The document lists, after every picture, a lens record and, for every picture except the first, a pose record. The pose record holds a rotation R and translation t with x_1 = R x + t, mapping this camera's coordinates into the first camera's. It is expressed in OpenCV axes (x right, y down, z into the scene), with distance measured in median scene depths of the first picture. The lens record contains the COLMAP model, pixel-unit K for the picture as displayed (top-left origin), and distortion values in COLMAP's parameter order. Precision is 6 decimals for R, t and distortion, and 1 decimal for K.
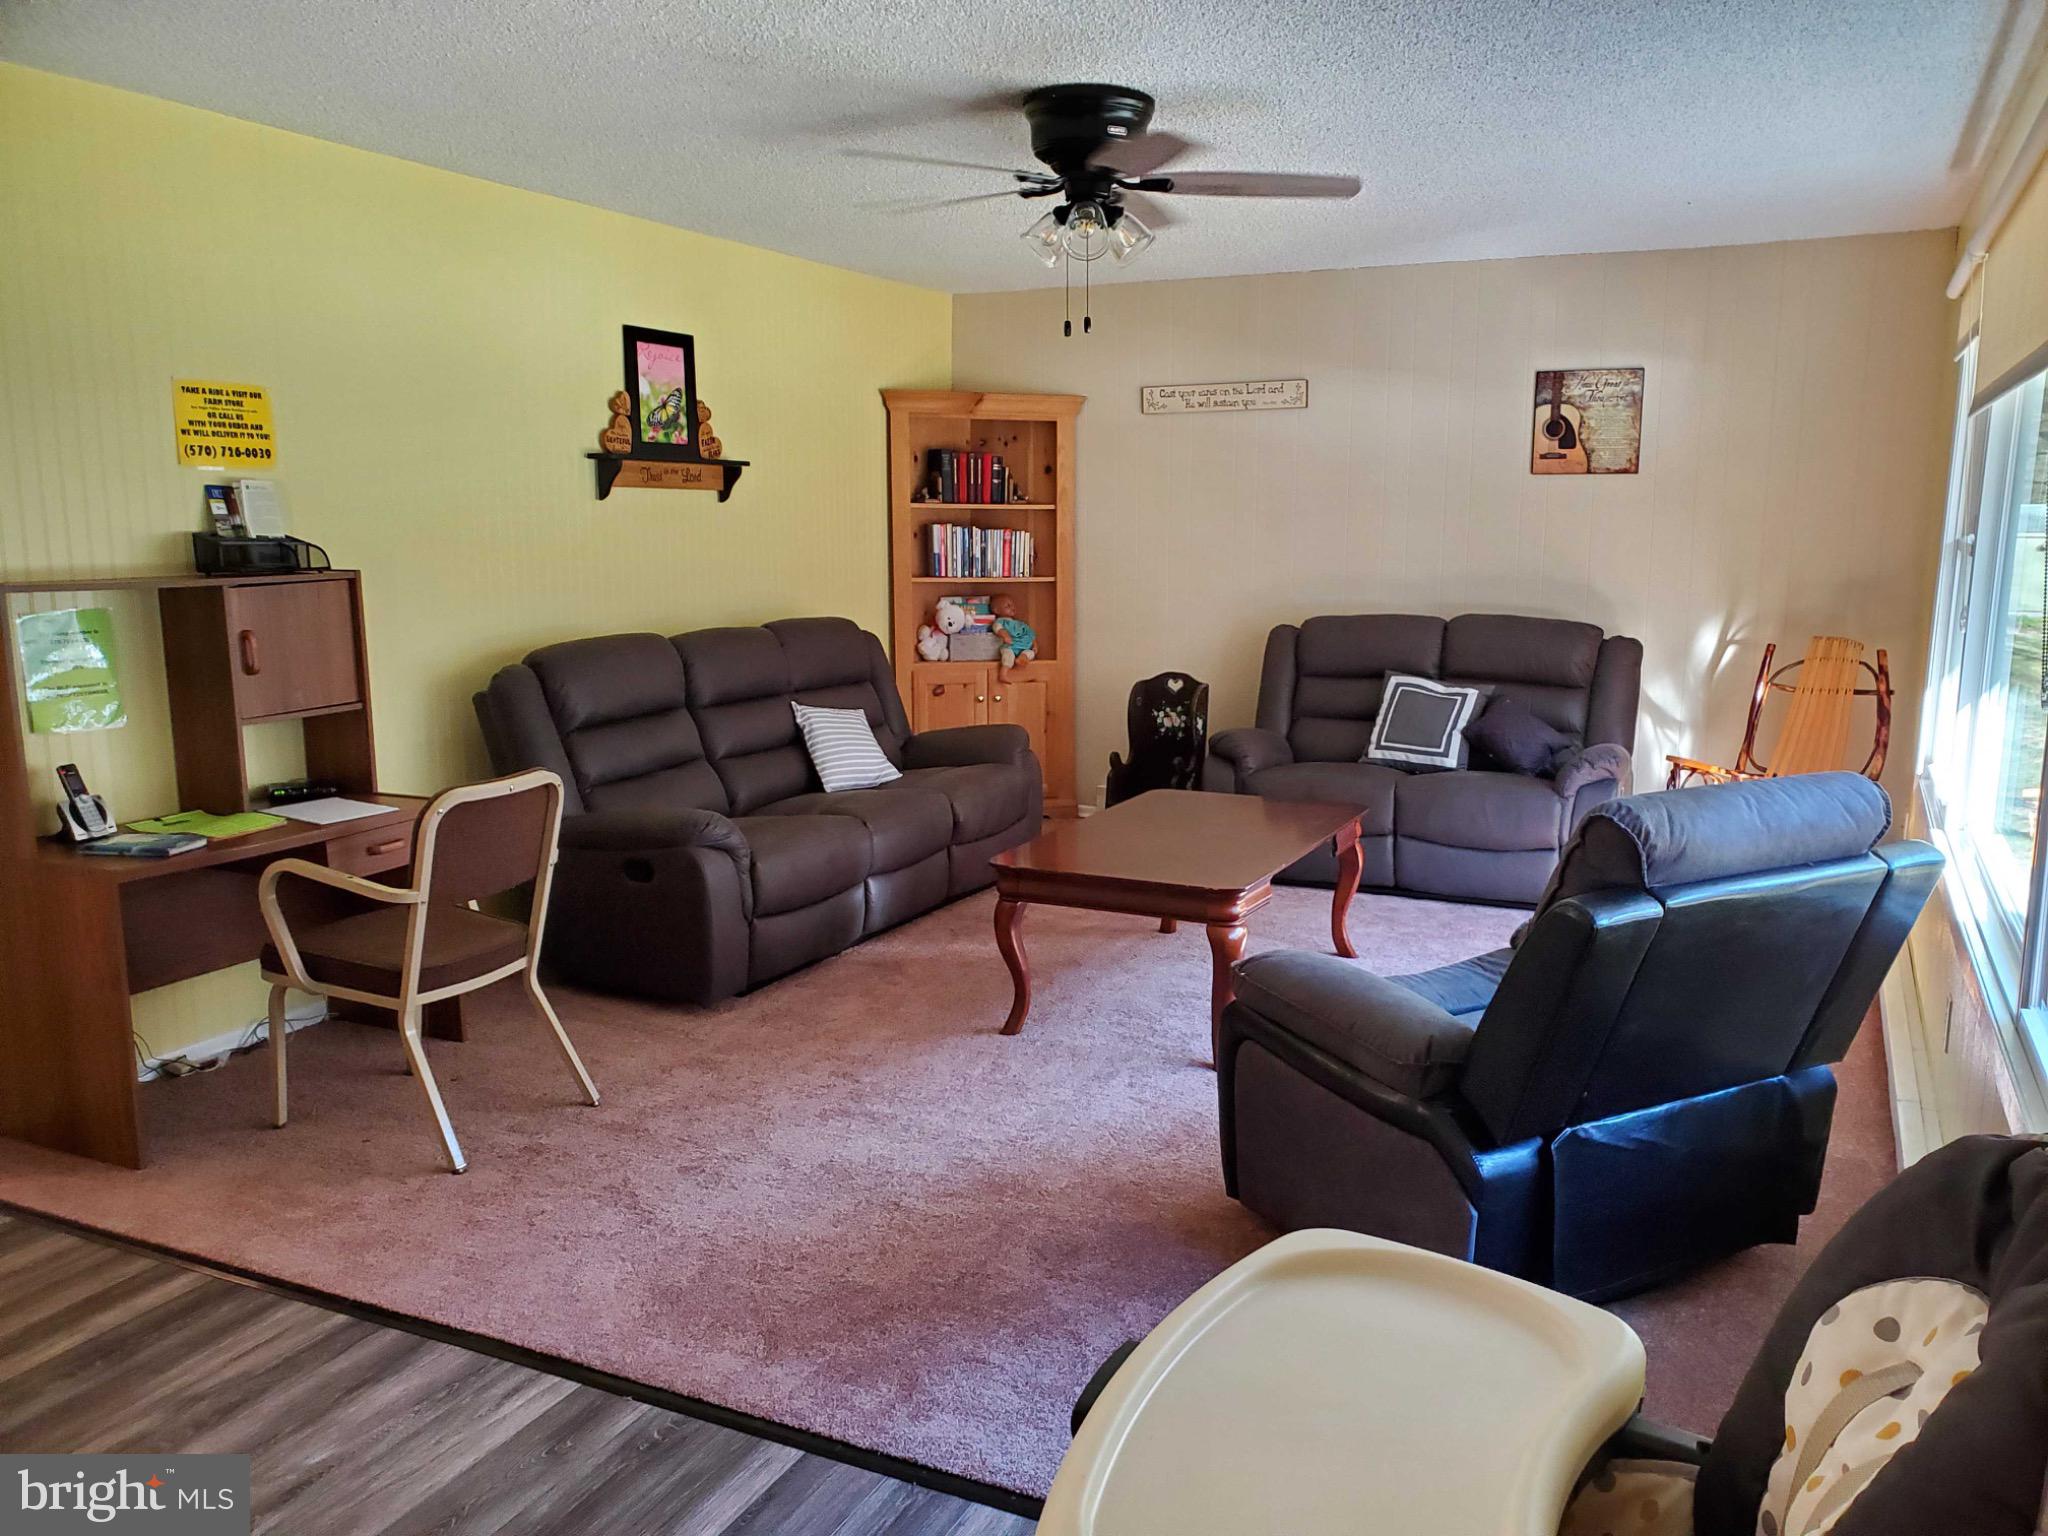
lens RADIAL K [[1586.4, 0, 1069.6], [0, 1586.4, 818.2], [0, 0, 1]] dist [0.112108, -0.237459]
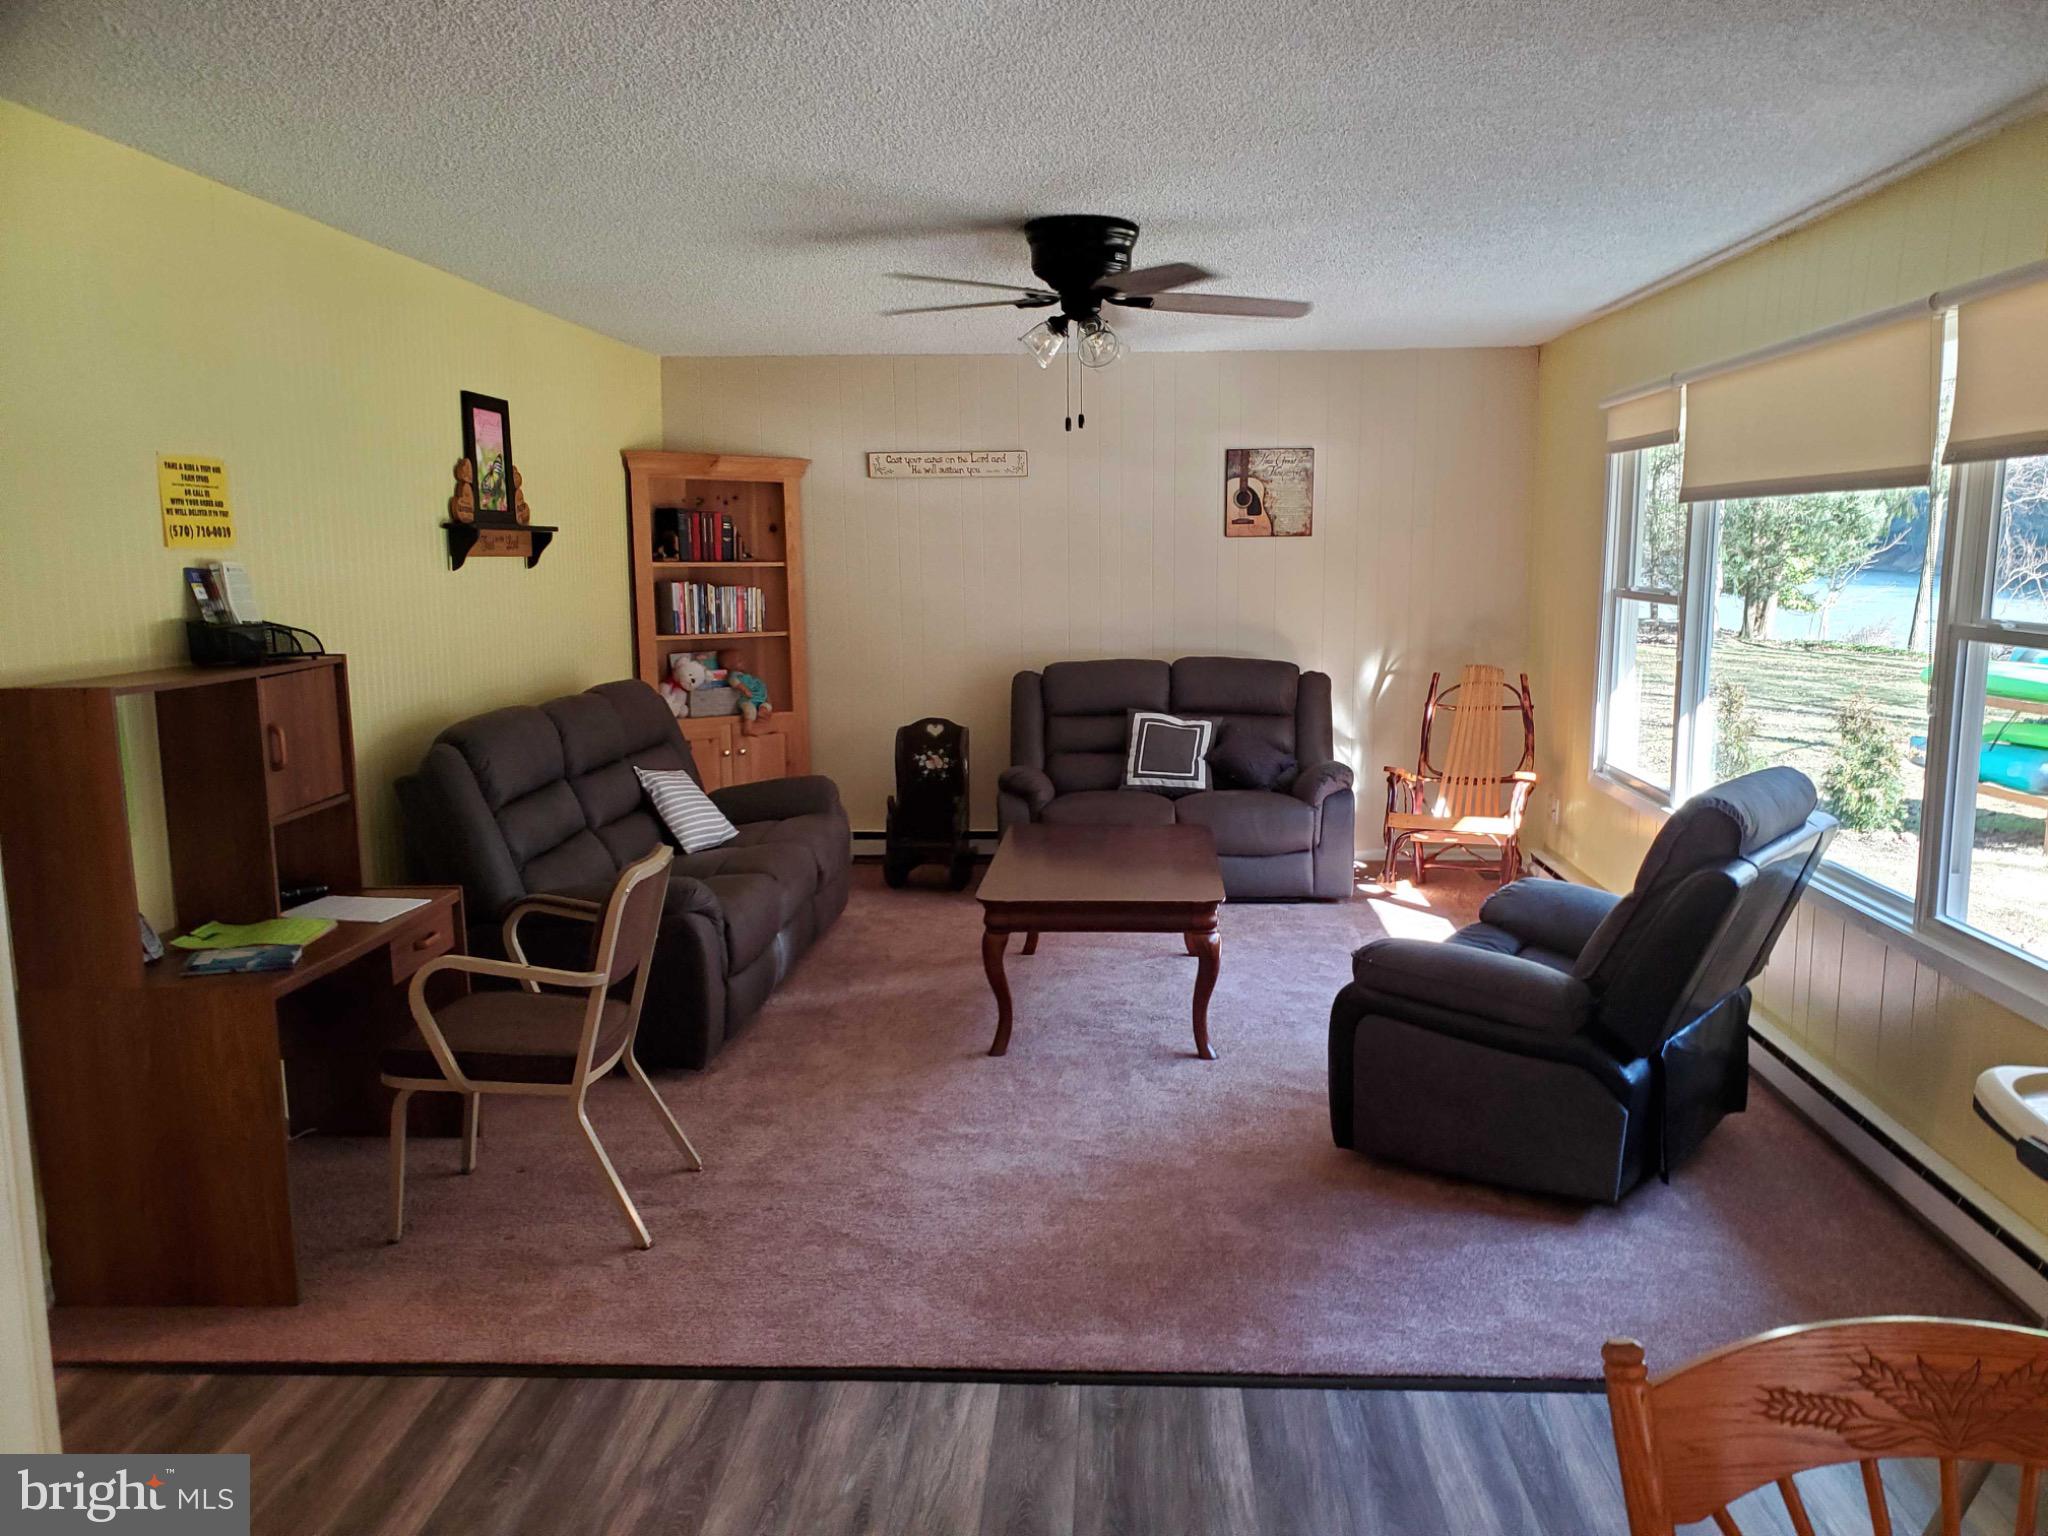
lens RADIAL K [[1586.4, 0, 1069.6], [0, 1586.4, 818.2], [0, 0, 1]] dist [0.112108, -0.237459]
pose [[0.917697, -0.073640, 0.390396, -0.326224], [0.081871, 0.996633, -0.004458, -0.014263], [-0.388753, 0.036053, 0.920636, -0.027724]]
